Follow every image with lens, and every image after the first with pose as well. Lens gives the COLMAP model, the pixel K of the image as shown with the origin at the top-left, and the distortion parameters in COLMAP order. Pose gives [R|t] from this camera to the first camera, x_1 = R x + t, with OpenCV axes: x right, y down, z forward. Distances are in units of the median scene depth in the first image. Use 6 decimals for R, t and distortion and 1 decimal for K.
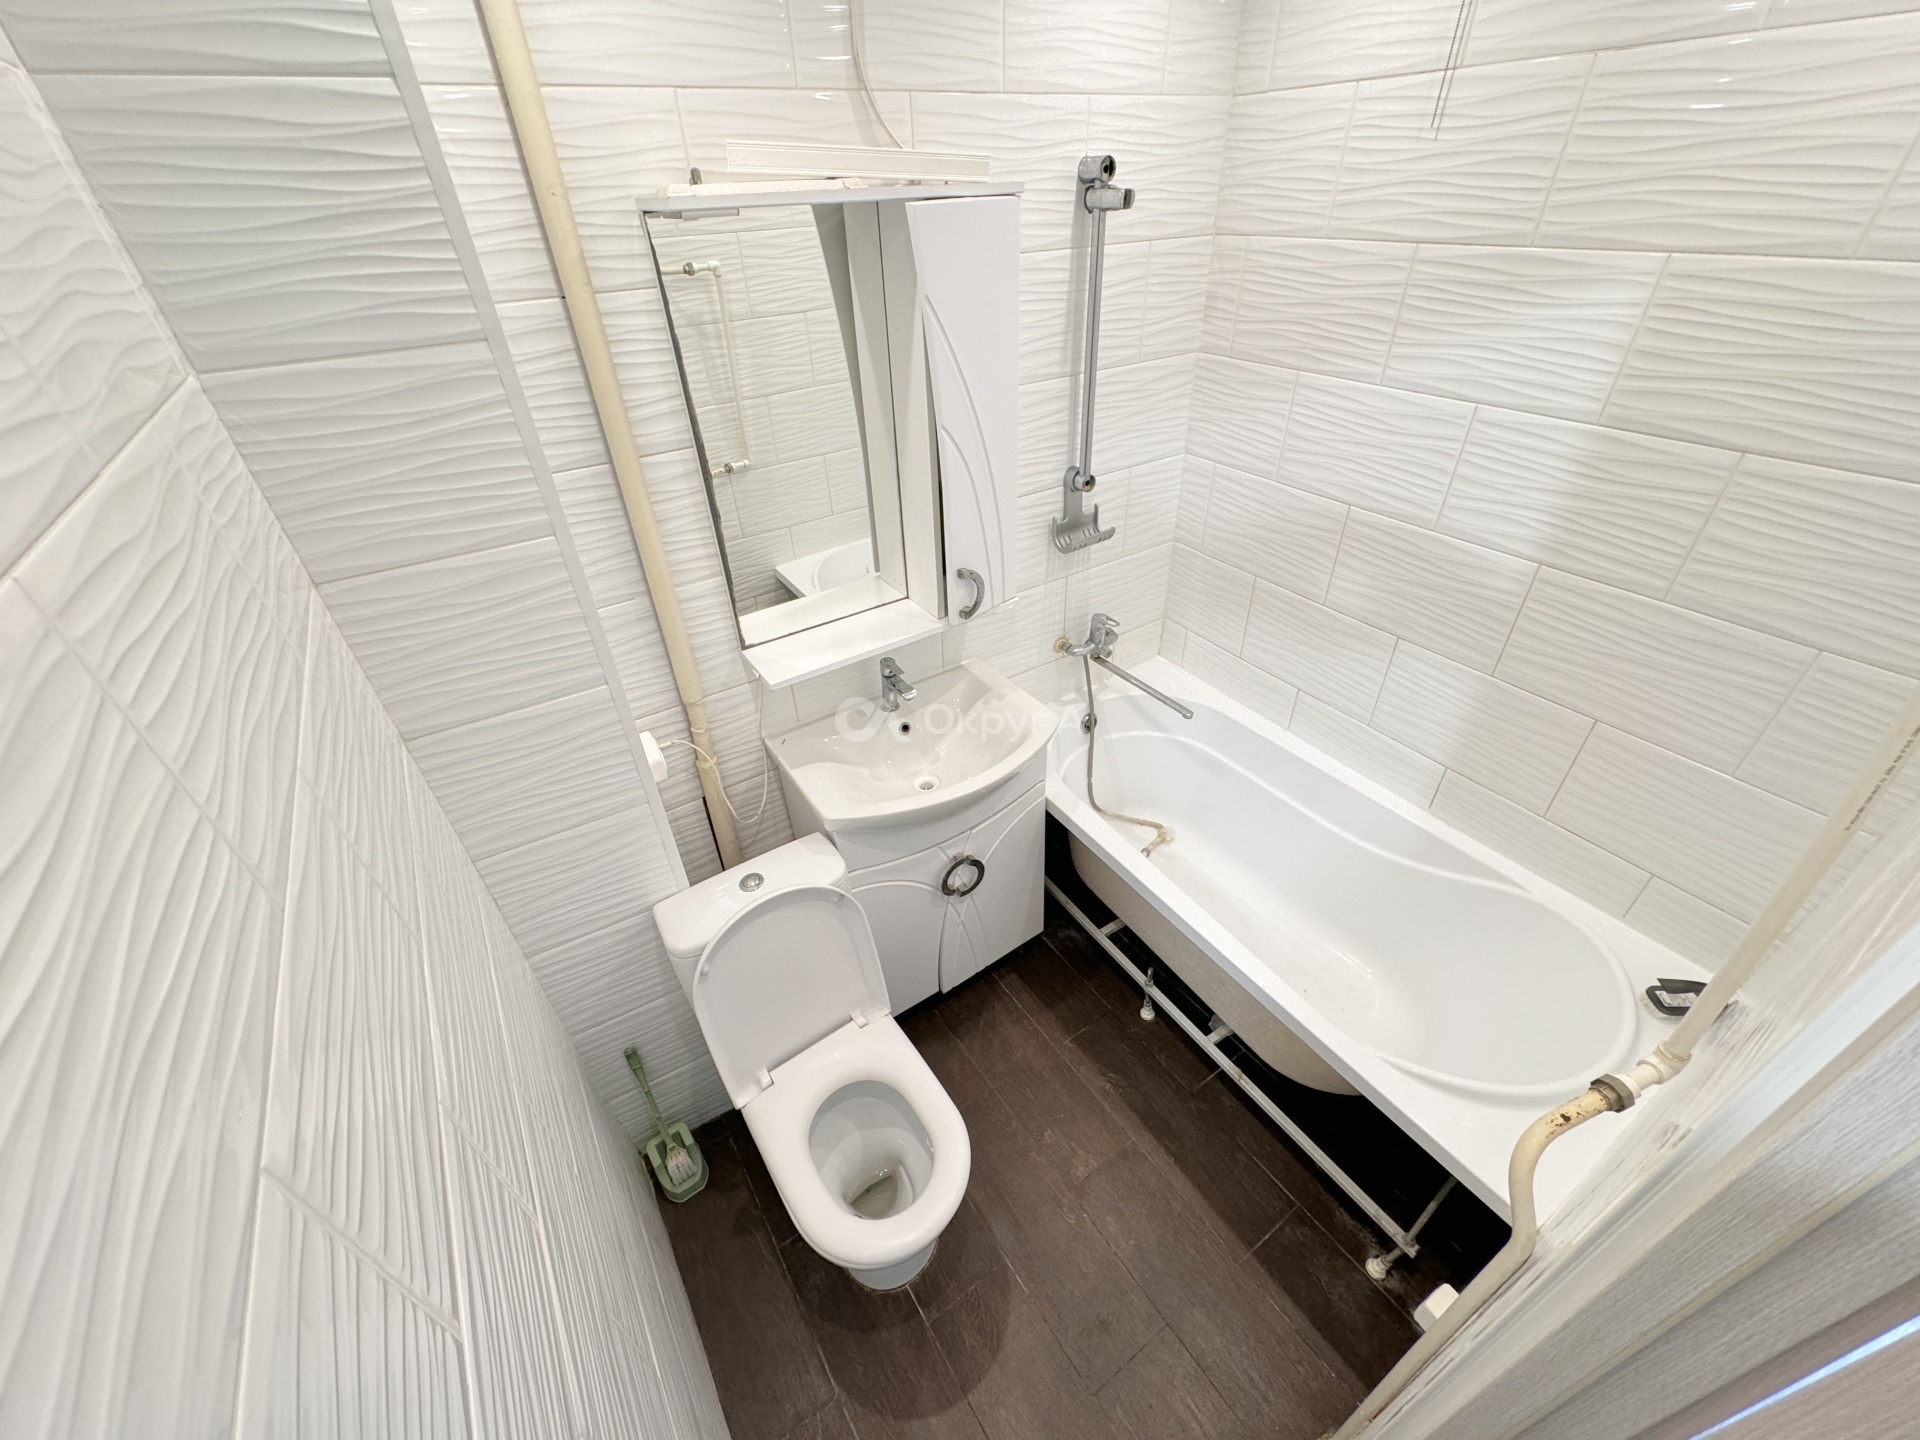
lens RADIAL K [[763.4, 0, 964.7], [0, 763.4, 732.1], [0, 0, 1]] dist [0.010640, -0.004242]
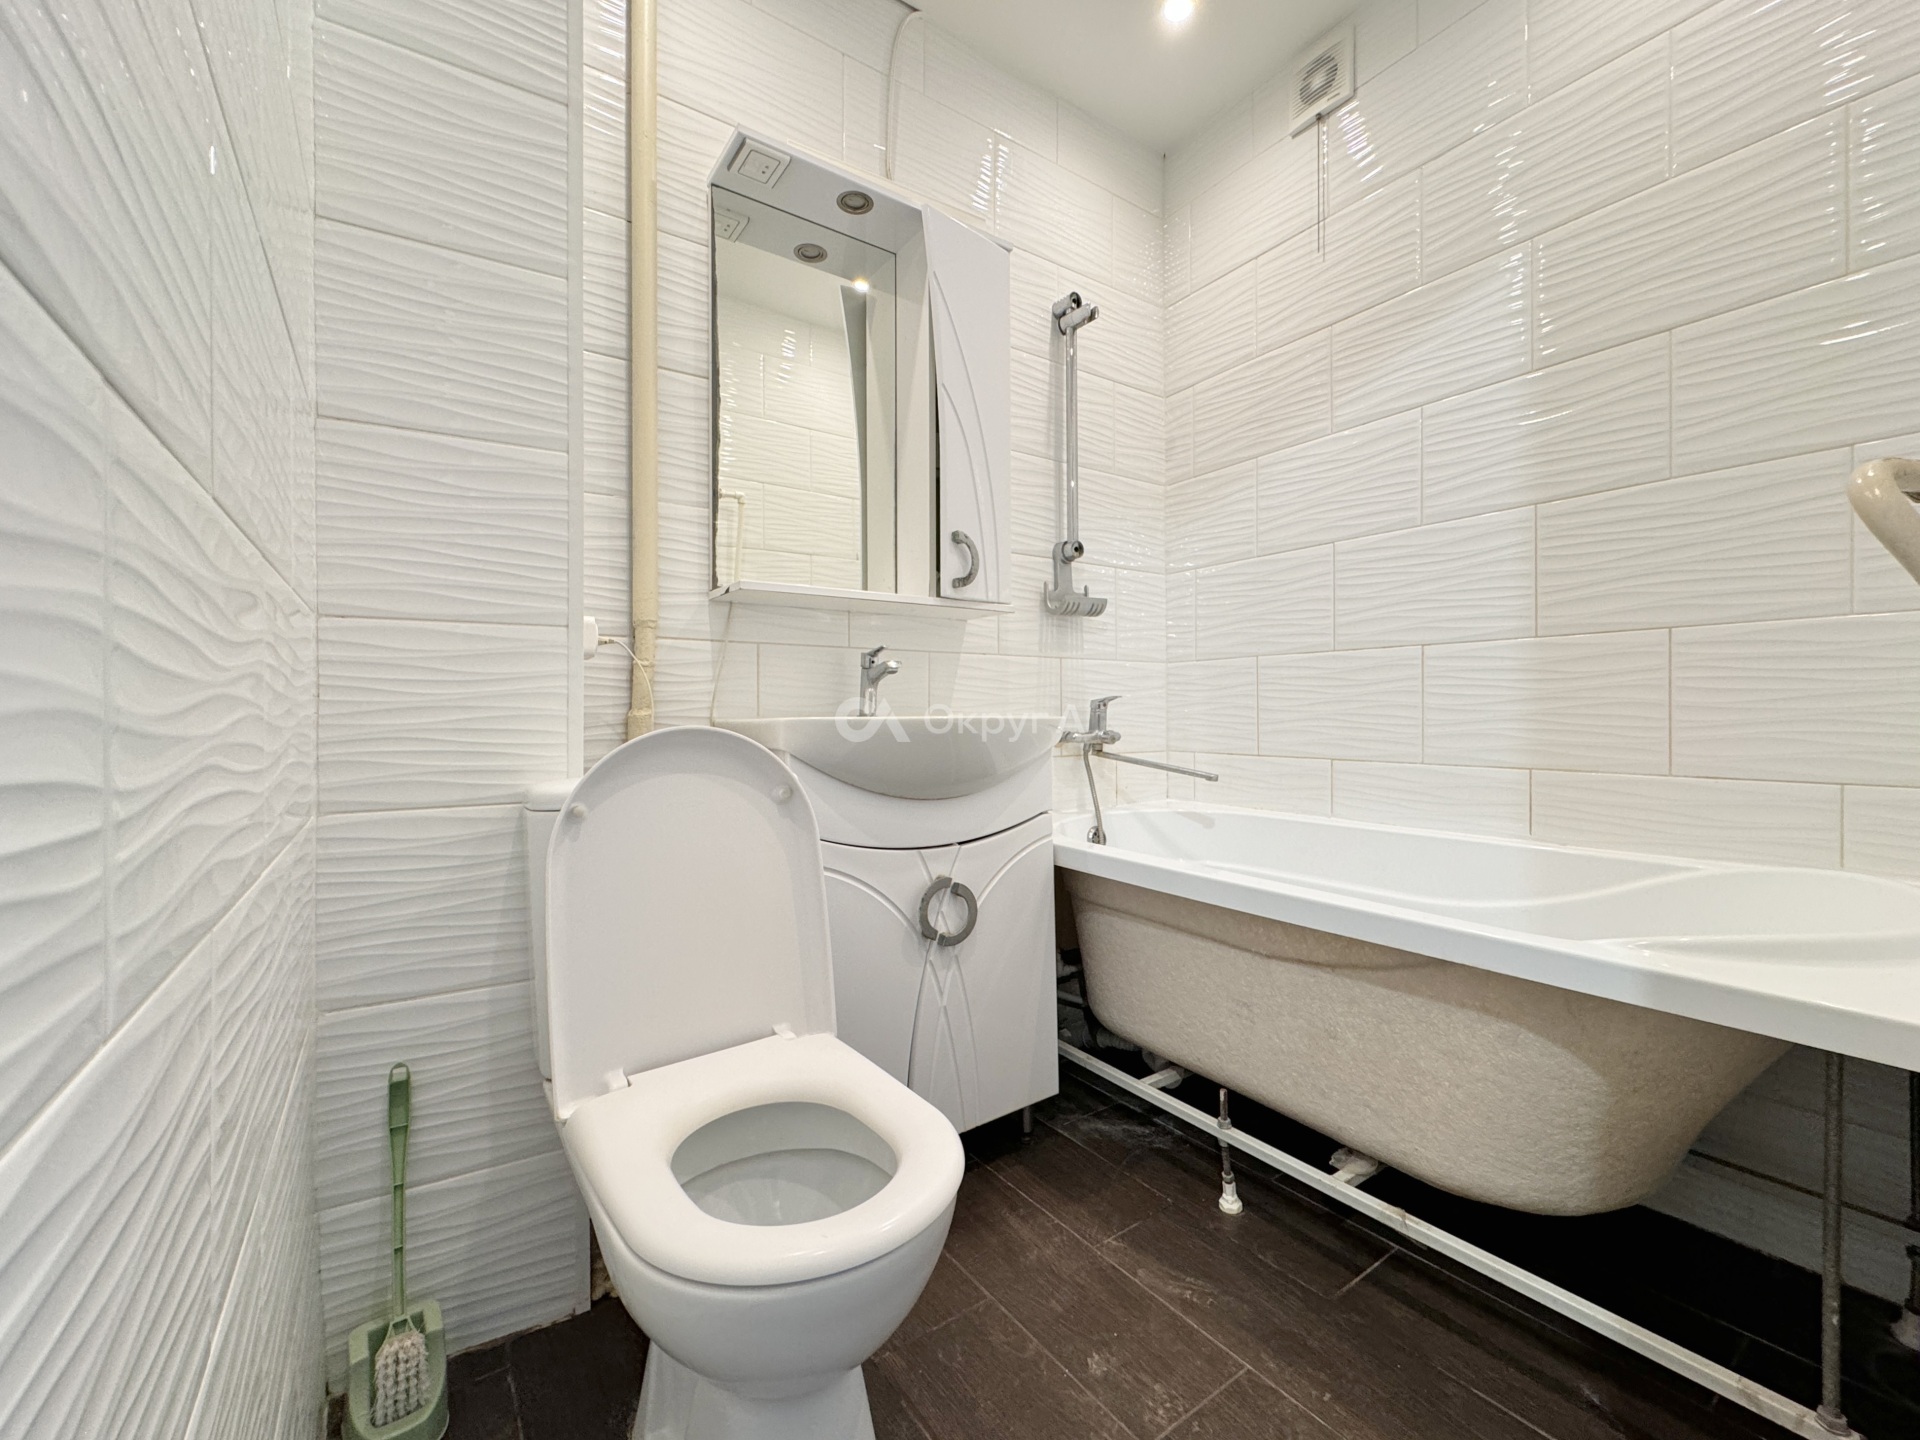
lens RADIAL K [[798.1, 0, 961.2], [0, 798.1, 757.8], [0, 0, 1]] dist [0.000326, 0.000029]
pose [[0.999364, 0.025719, 0.024683, -0.014602], [-0.006775, 0.816843, -0.576820, 0.569114], [-0.034997, 0.576286, 0.816498, 0.317113]]
